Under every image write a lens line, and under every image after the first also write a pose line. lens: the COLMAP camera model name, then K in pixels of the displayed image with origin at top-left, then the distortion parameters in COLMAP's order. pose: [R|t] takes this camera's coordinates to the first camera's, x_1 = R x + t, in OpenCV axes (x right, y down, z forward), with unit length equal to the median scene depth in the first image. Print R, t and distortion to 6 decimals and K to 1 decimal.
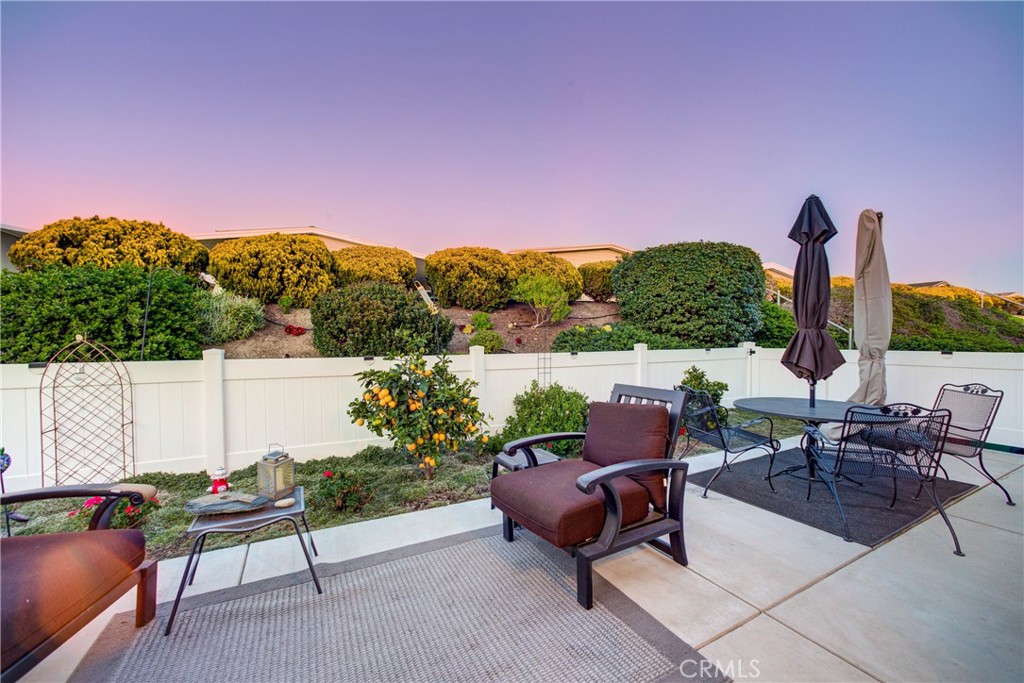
lens RADIAL K [[405.1, 0, 512.0], [0, 405.1, 341.5], [0, 0, 1]] dist [-0.026742, 0.012183]
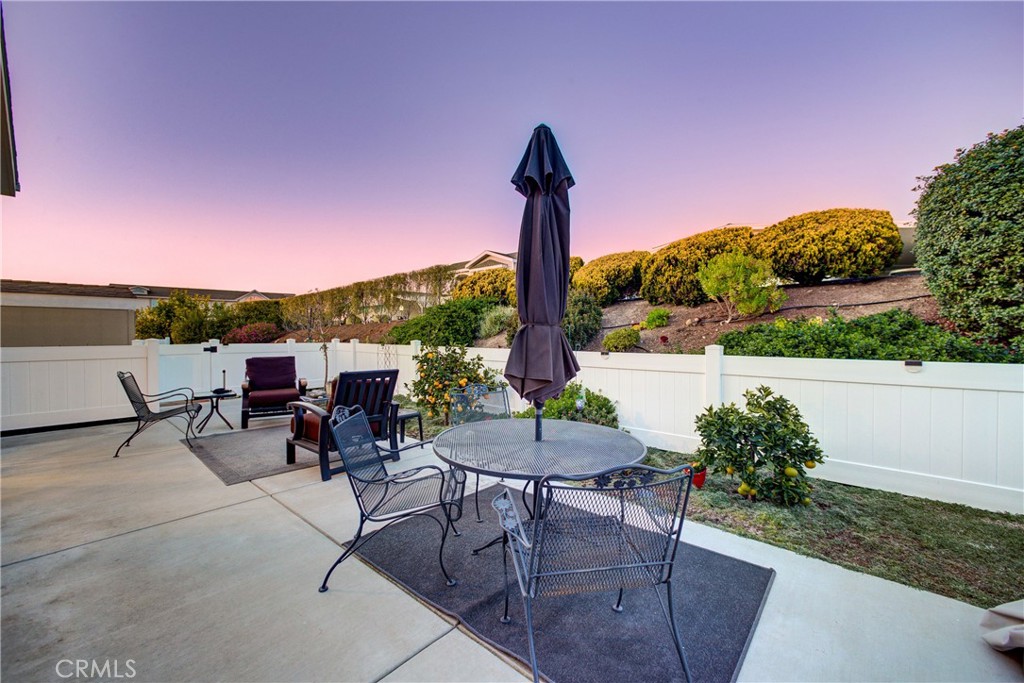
lens RADIAL K [[405.1, 0, 512.0], [0, 405.1, 341.5], [0, 0, 1]] dist [-0.026742, 0.012183]
pose [[0.365373, 0.019048, -0.930666, 0.715421], [-0.011090, 0.999809, 0.016109, -0.006425], [0.930795, 0.004435, 0.365515, 0.368823]]
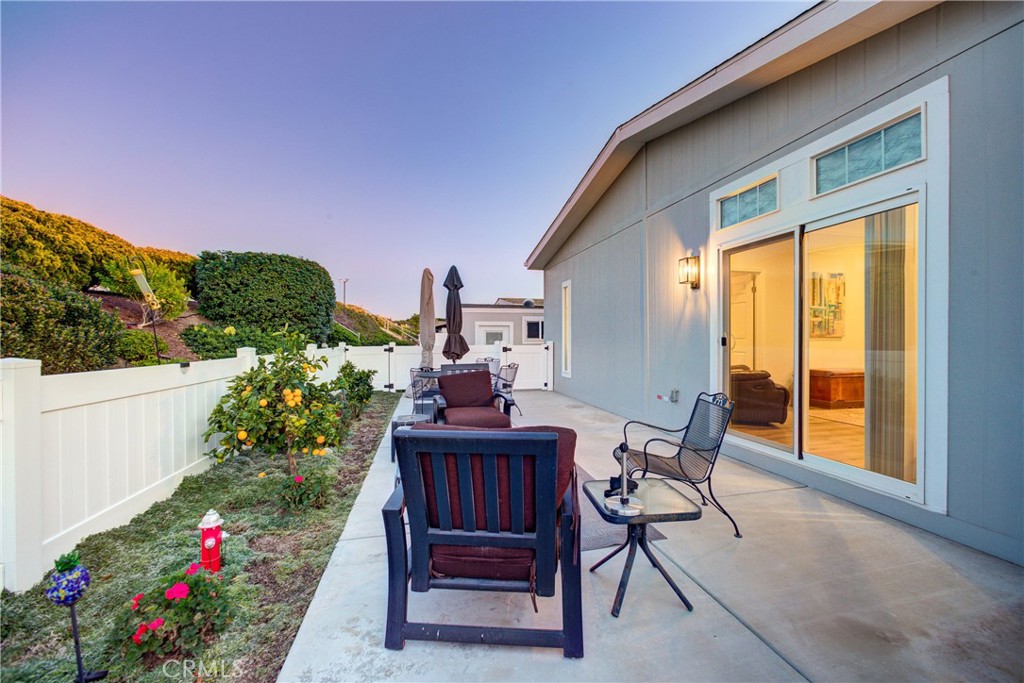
lens RADIAL K [[405.1, 0, 512.0], [0, 405.1, 341.5], [0, 0, 1]] dist [-0.026742, 0.012183]
pose [[0.261802, -0.006694, 0.965098, -0.573746], [0.012800, 0.999912, 0.003464, 0.000887], [-0.965037, 0.011447, 0.261865, 0.110255]]
